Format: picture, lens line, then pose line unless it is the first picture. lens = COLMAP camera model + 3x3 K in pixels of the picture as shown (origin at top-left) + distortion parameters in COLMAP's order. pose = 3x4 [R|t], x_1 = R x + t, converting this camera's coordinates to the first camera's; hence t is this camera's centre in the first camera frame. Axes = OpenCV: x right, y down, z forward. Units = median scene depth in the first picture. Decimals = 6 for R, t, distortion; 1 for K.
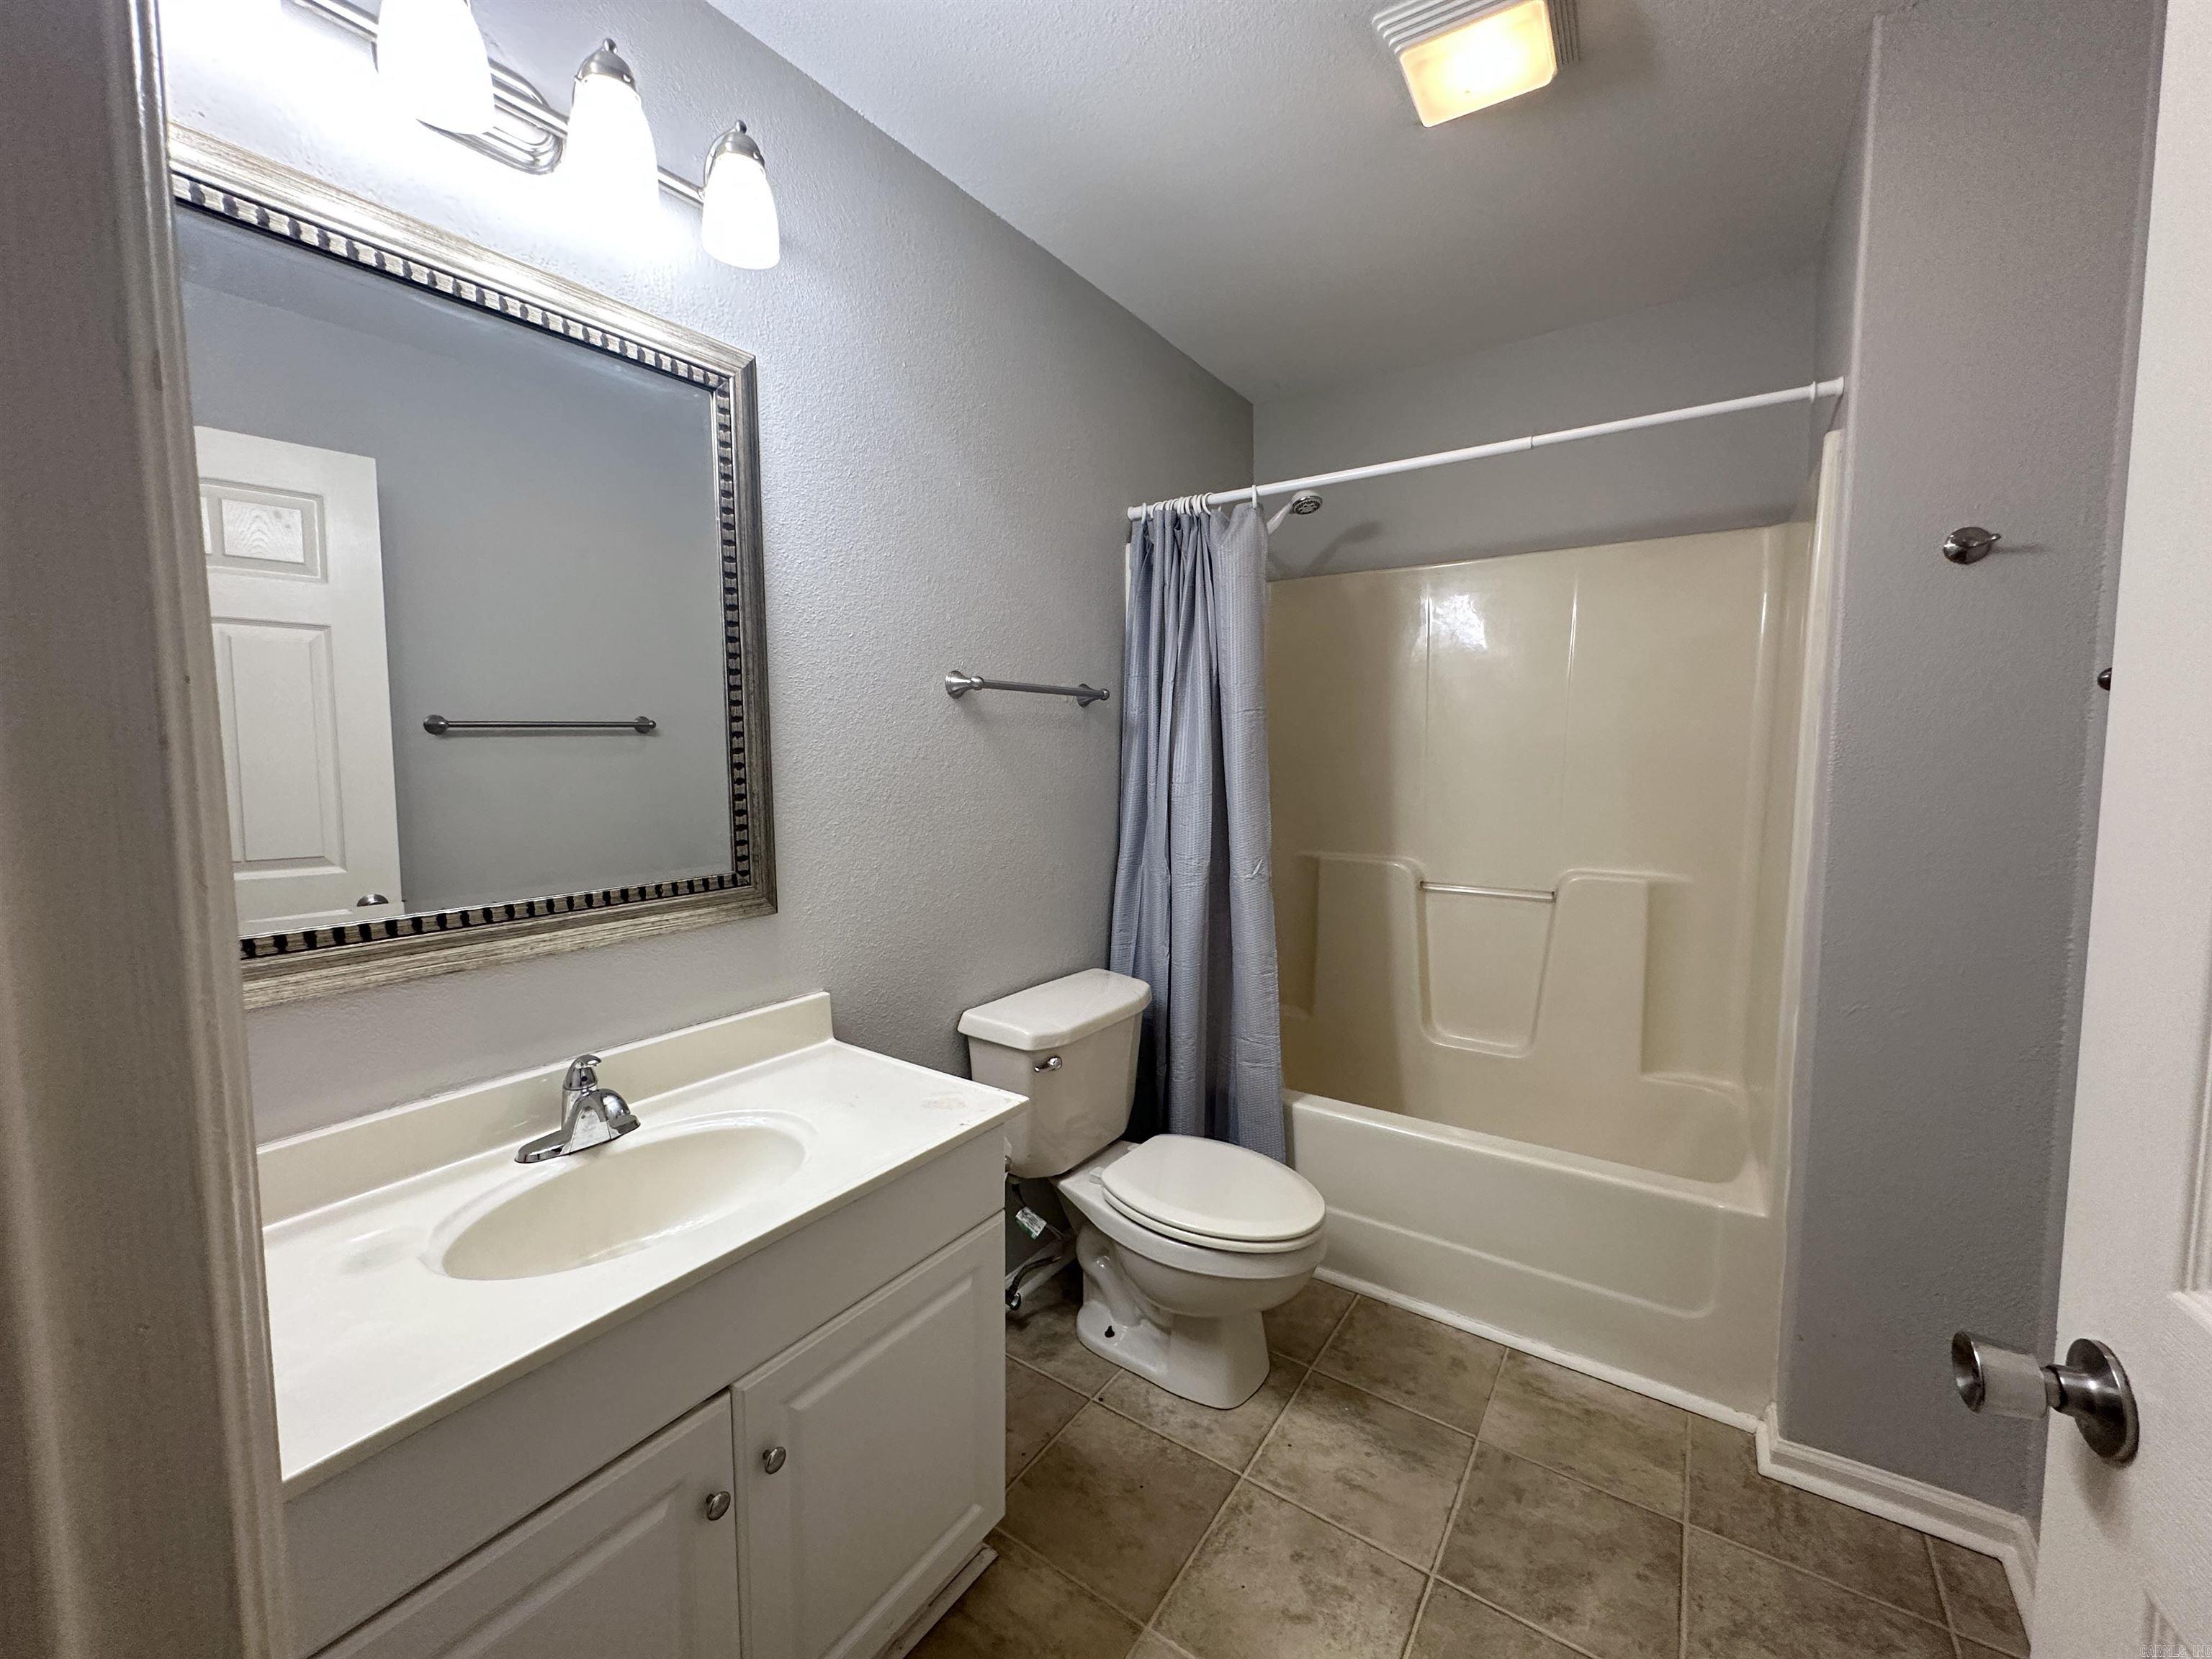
lens RADIAL K [[879.9, 0, 1124.2], [0, 879.9, 821.6], [0, 0, 1]] dist [-0.000267, 0.000043]
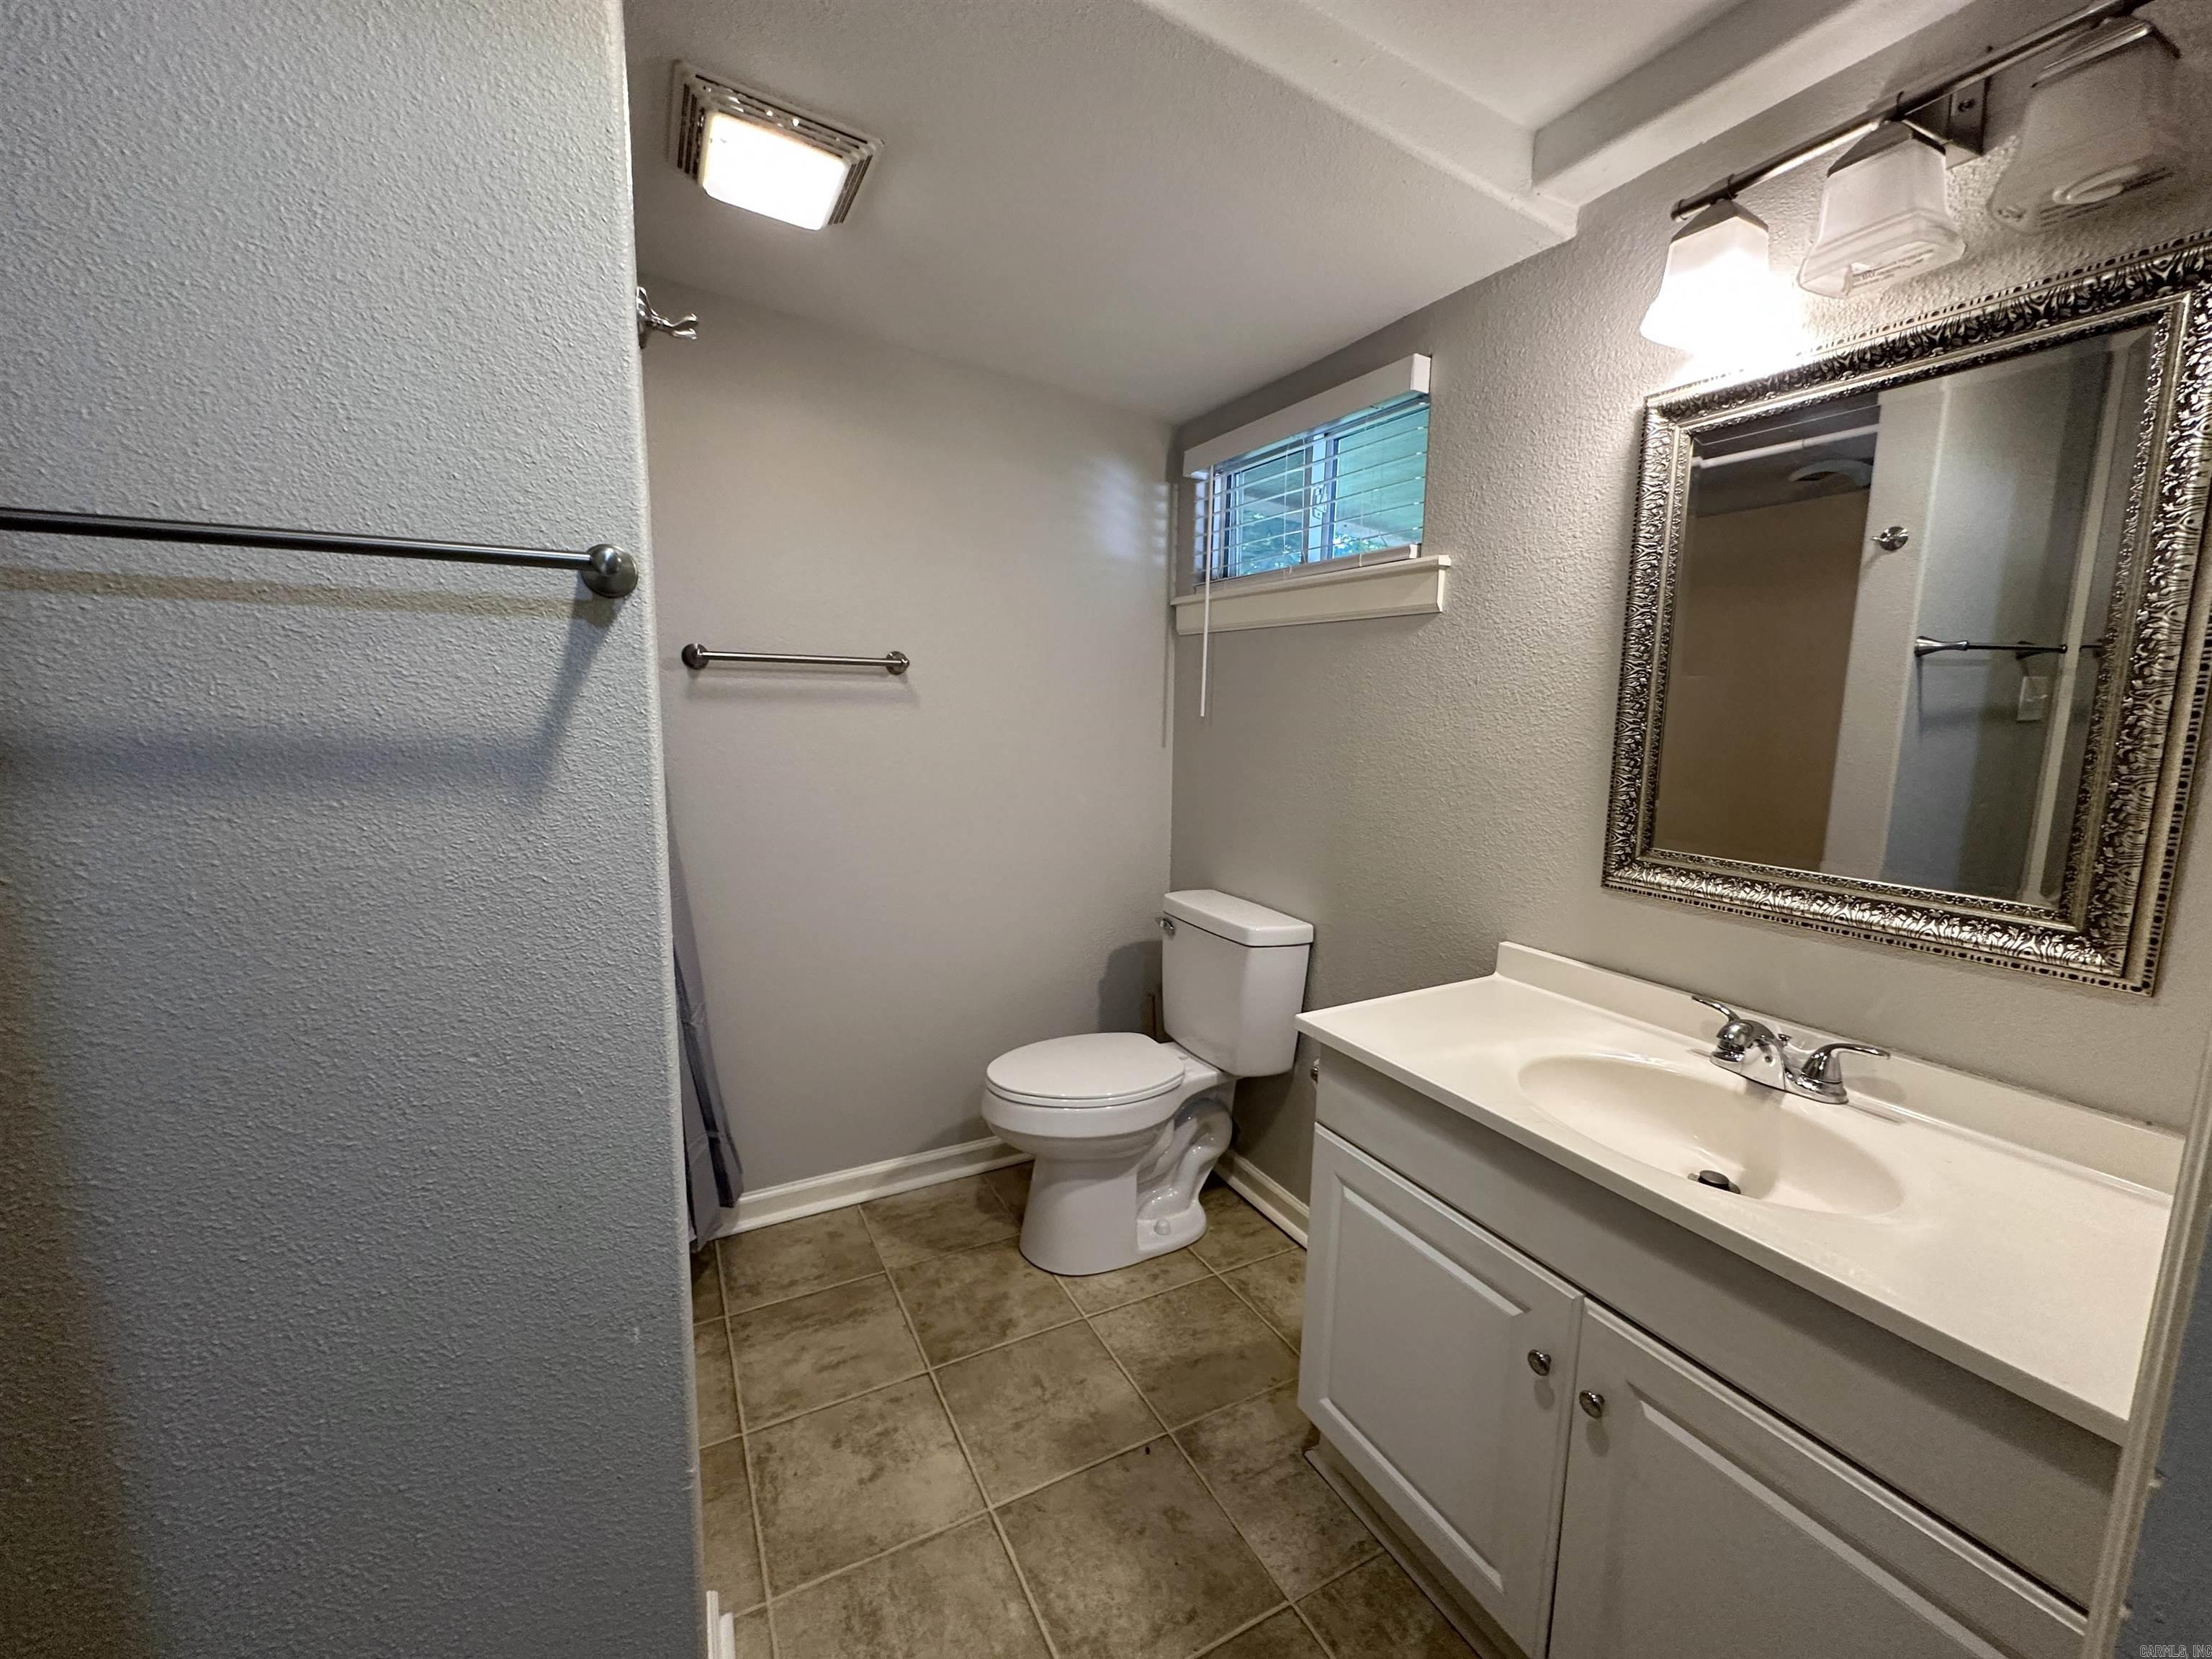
lens RADIAL K [[879.9, 0, 1124.2], [0, 879.9, 821.6], [0, 0, 1]] dist [-0.000267, 0.000043]
pose [[0.474230, -0.128328, 0.870998, -0.475051], [0.060503, 0.991731, 0.113175, -0.018257], [-0.878320, -0.000973, 0.478073, 0.177979]]
